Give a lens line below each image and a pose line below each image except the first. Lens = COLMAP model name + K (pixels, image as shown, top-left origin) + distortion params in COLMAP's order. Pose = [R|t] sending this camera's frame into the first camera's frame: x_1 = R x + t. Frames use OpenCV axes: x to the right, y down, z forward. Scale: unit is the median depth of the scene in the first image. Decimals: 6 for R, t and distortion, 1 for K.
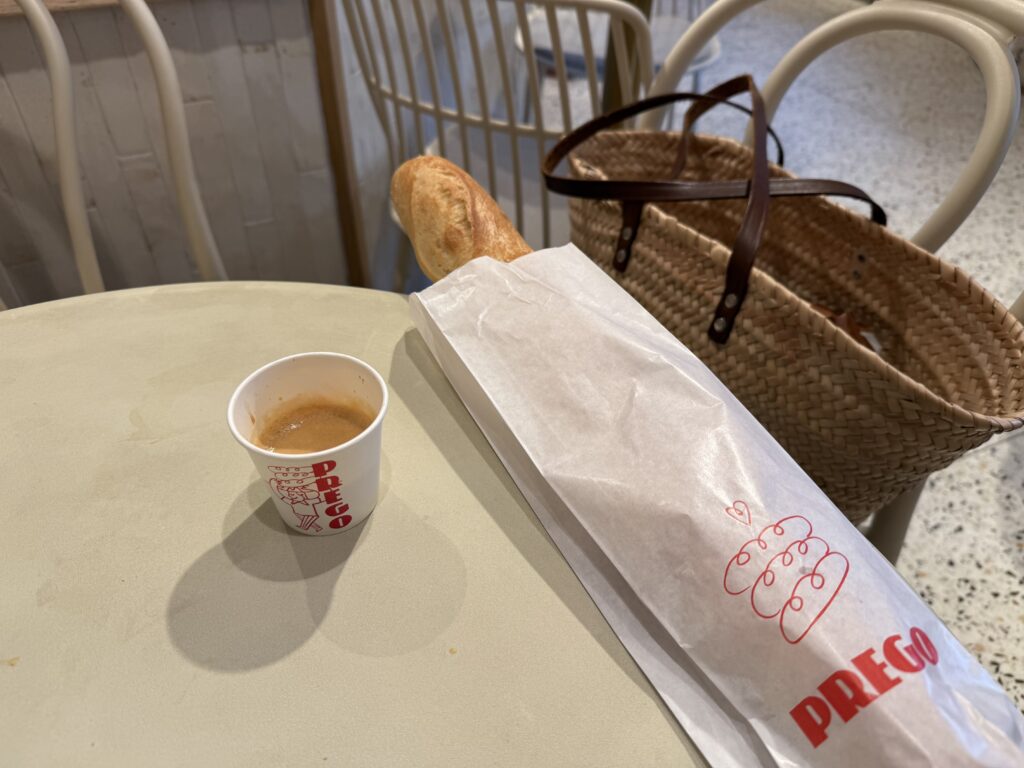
lens RADIAL K [[724.8, 0, 512.0], [0, 724.8, 384.0], [0, 0, 1]] dist [0.047760, -0.092924]
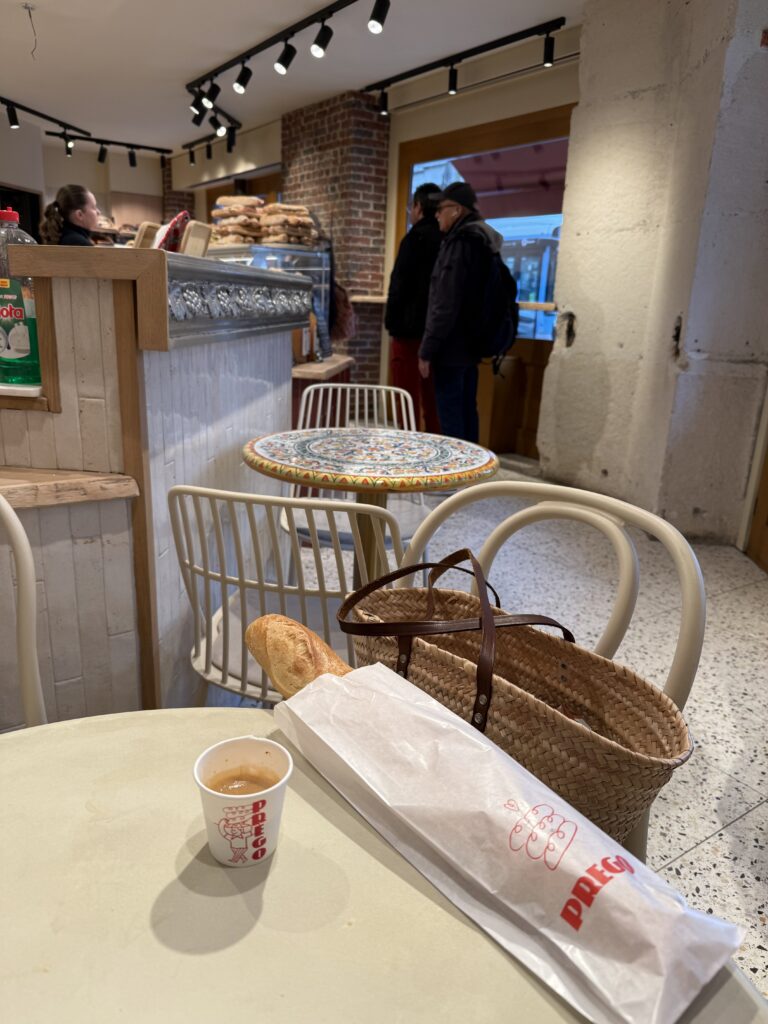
lens RADIAL K [[724.8, 0, 384.0], [0, 724.8, 512.0], [0, 0, 1]] dist [0.047760, -0.092924]
pose [[0.981509, -0.031896, 0.188741, -0.149050], [0.108667, 0.904574, -0.412233, 0.121940], [-0.157582, 0.425121, 0.891314, -0.404835]]
